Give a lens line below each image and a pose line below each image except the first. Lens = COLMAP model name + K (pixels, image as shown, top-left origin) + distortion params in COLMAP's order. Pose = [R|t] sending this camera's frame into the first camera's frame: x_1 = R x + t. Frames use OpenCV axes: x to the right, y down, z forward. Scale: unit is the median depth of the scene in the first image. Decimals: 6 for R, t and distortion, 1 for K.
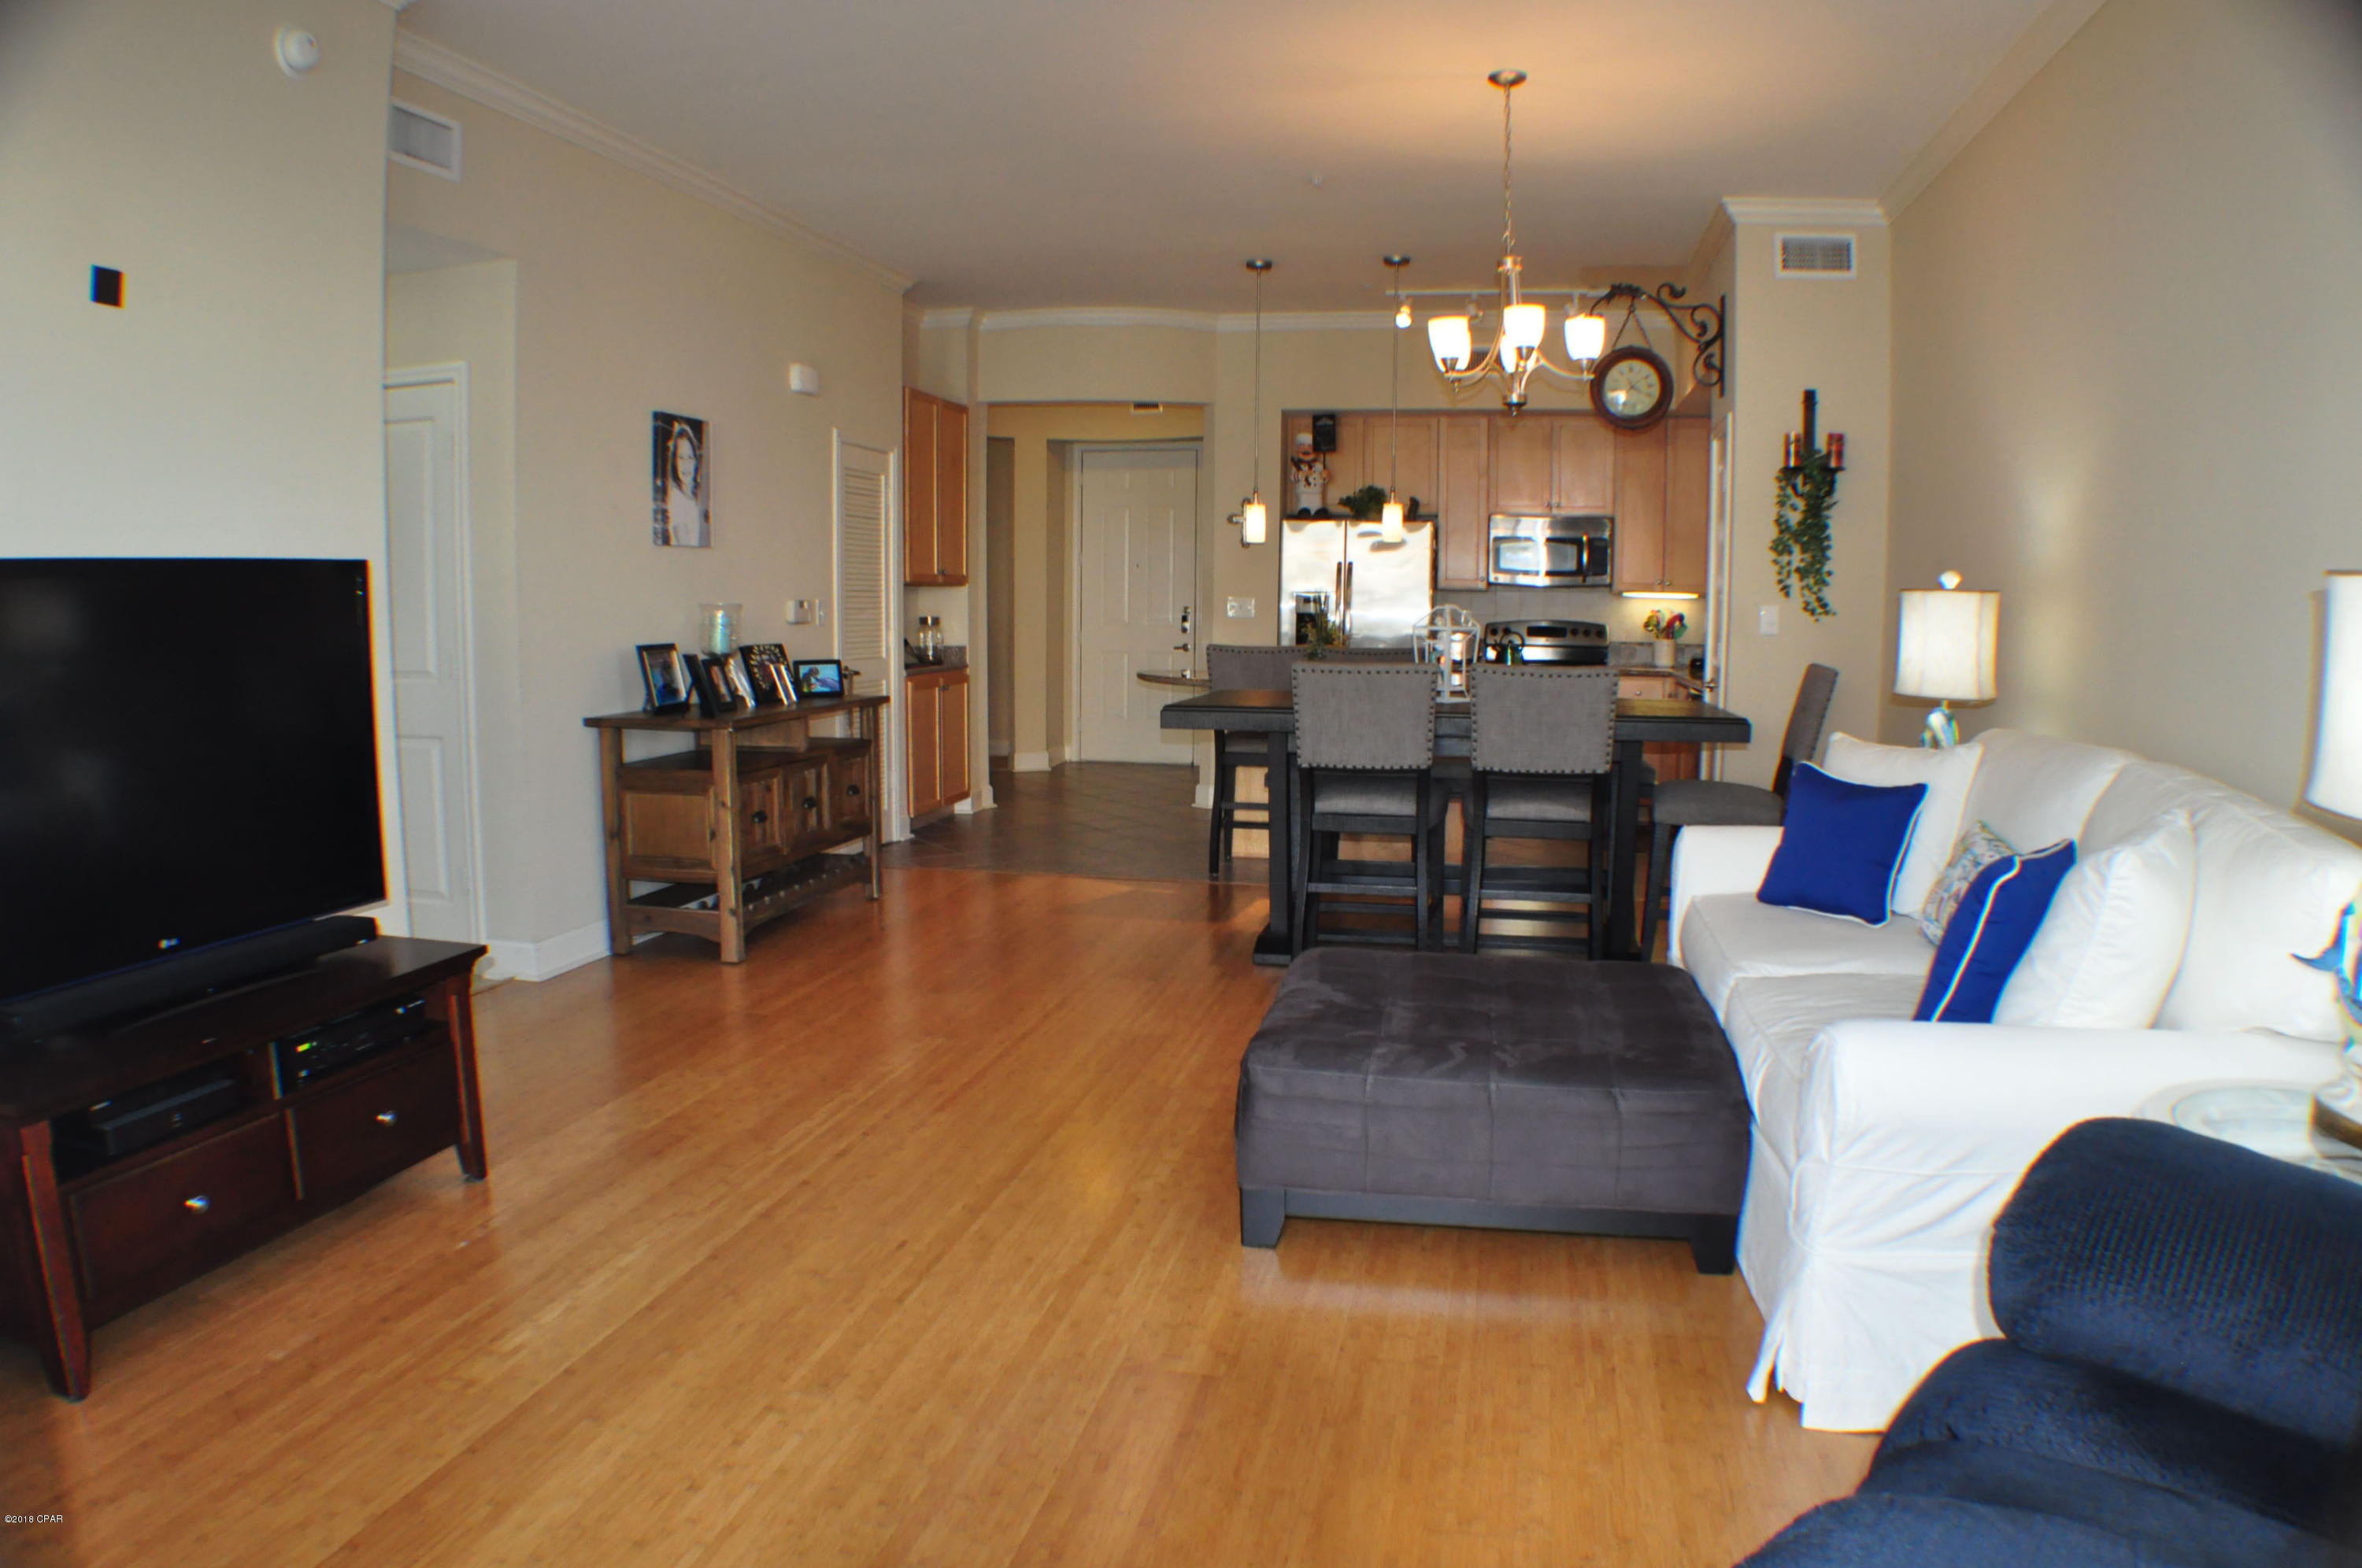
lens RADIAL K [[1519.2, 0, 1181.0], [0, 1519.2, 784.0], [0, 0, 1]] dist [-0.211892, 0.052252]
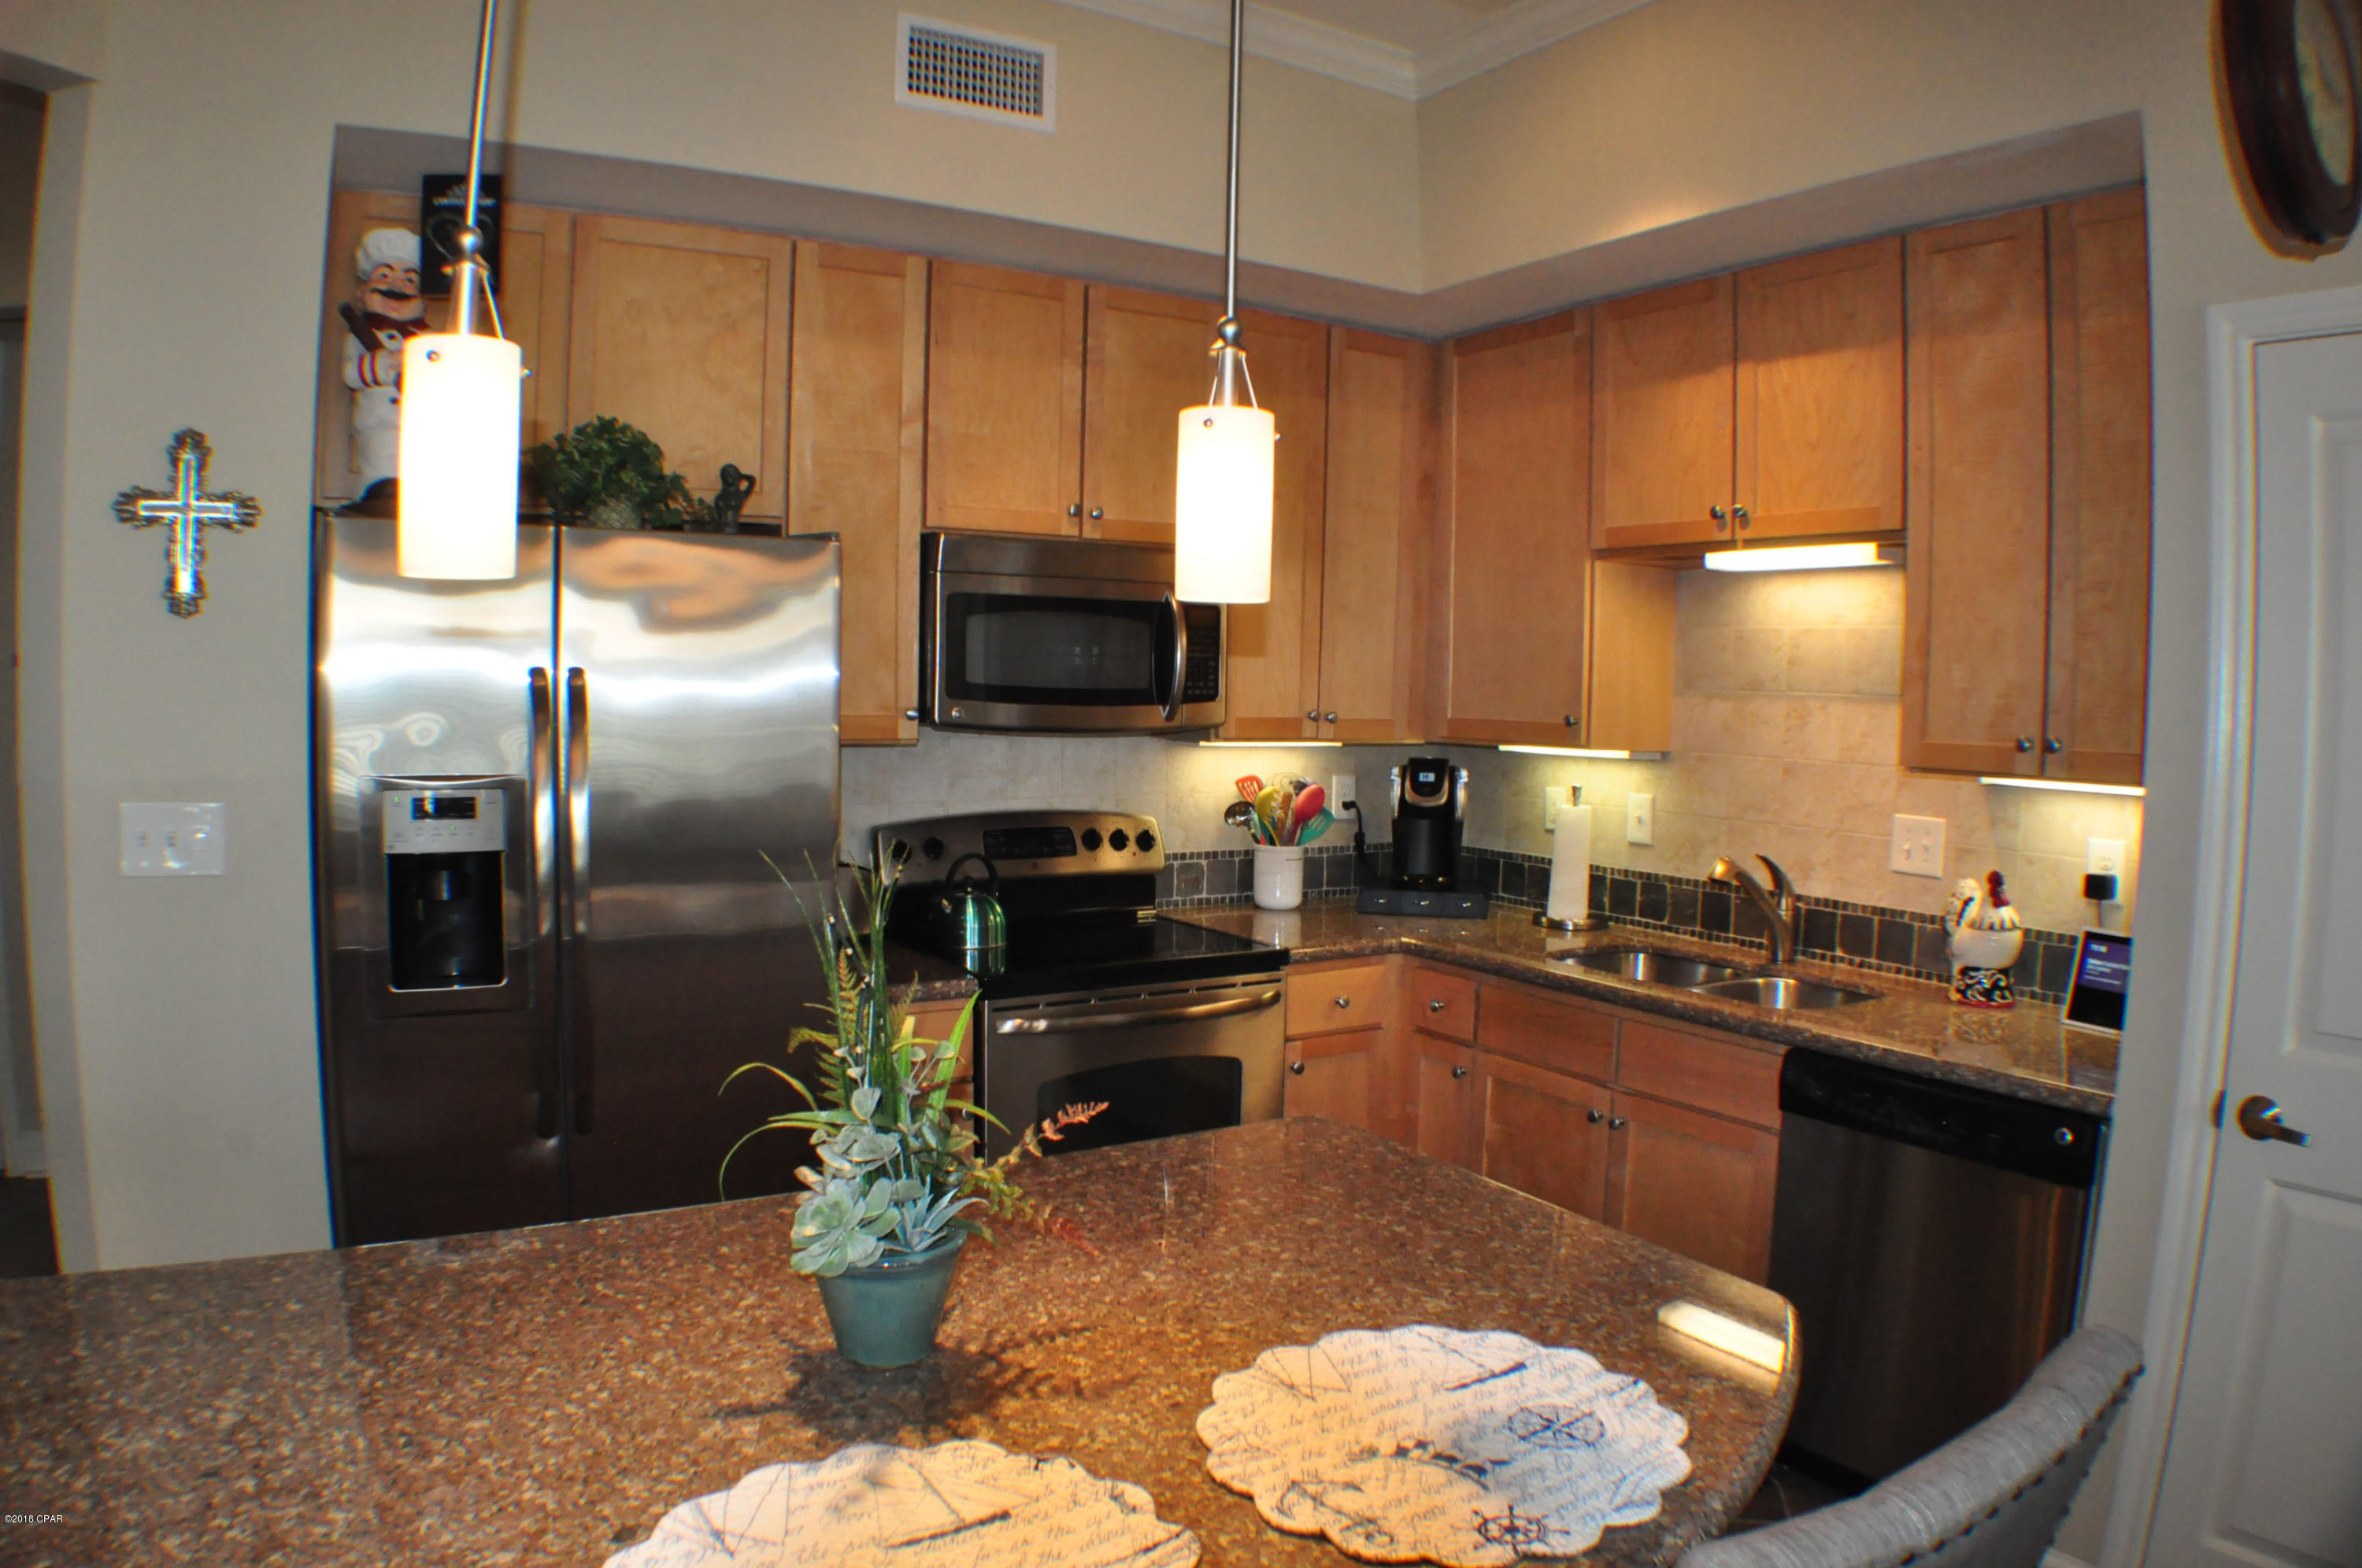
lens RADIAL K [[1519.2, 0, 1181.0], [0, 1519.2, 784.0], [0, 0, 1]] dist [-0.211892, 0.052252]
pose [[0.715724, -0.038947, 0.697296, -0.000224], [0.069216, 0.997484, -0.015331, -0.113714], [-0.694944, 0.059237, 0.716619, 0.725127]]
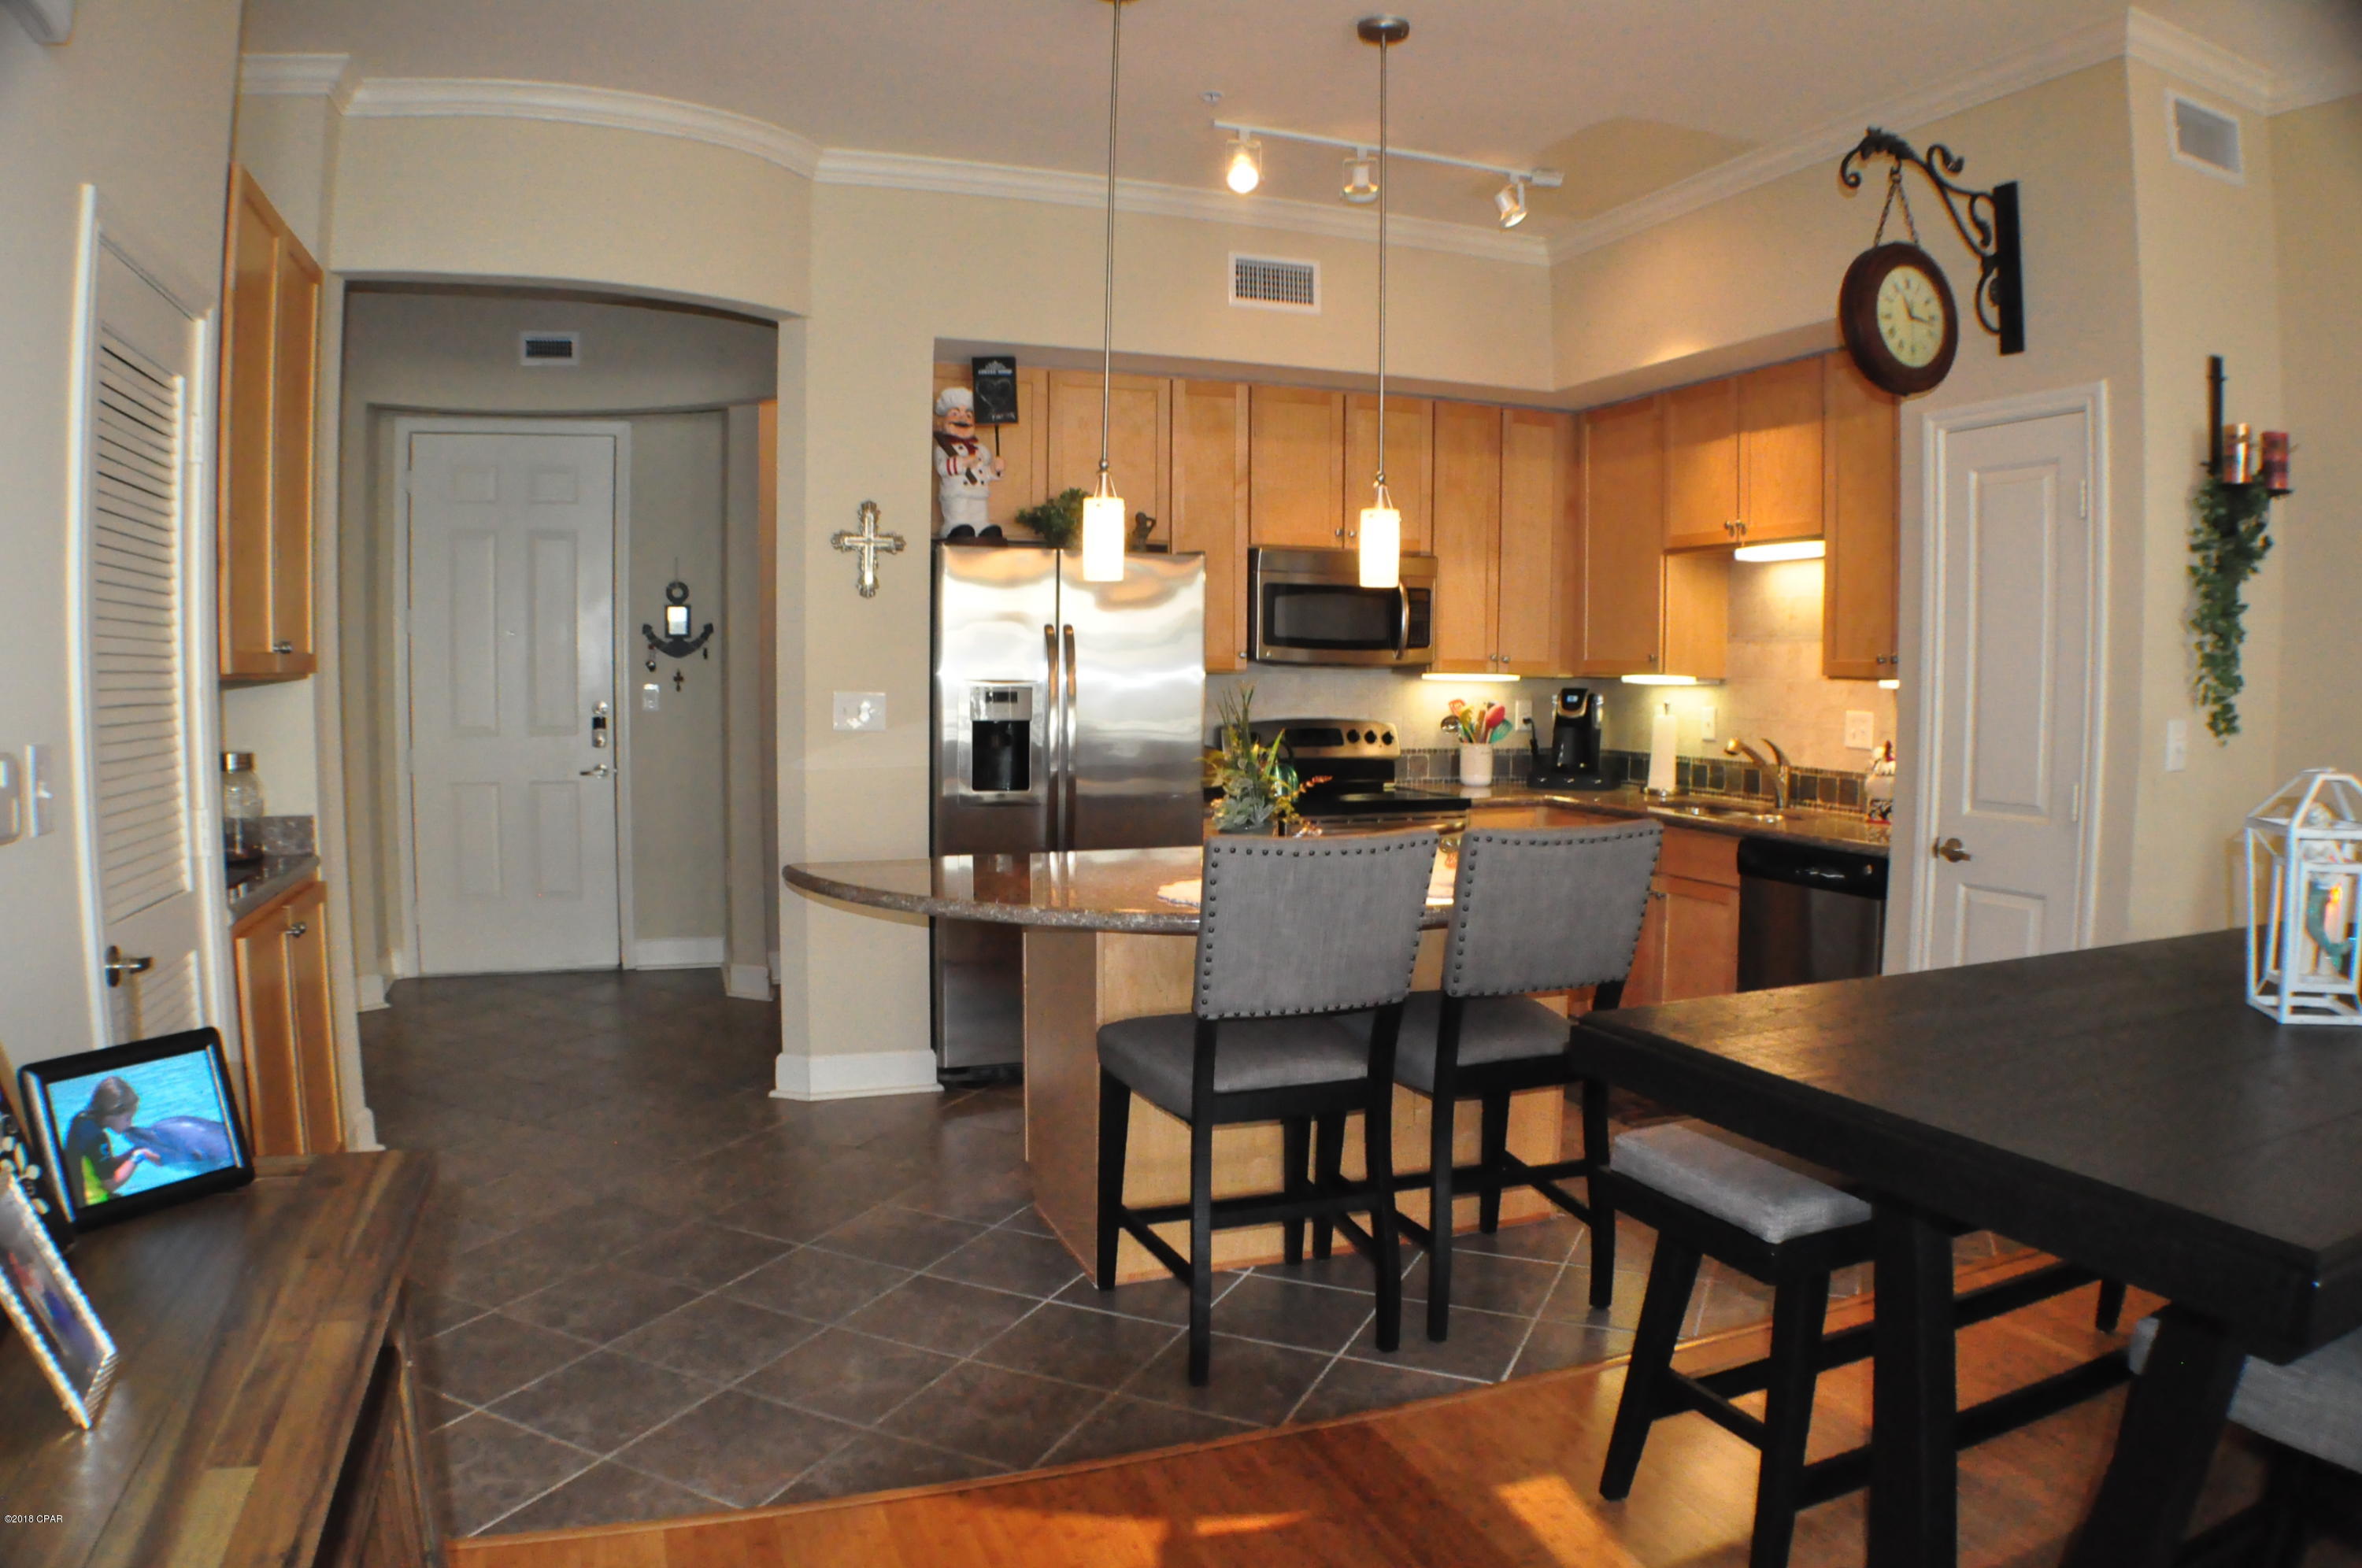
lens RADIAL K [[1519.2, 0, 1181.0], [0, 1519.2, 784.0], [0, 0, 1]] dist [-0.211892, 0.052252]
pose [[0.839418, -0.041674, 0.541886, -0.152842], [0.063575, 0.997740, -0.021750, -0.075865], [-0.539755, 0.052708, 0.840171, 0.524372]]
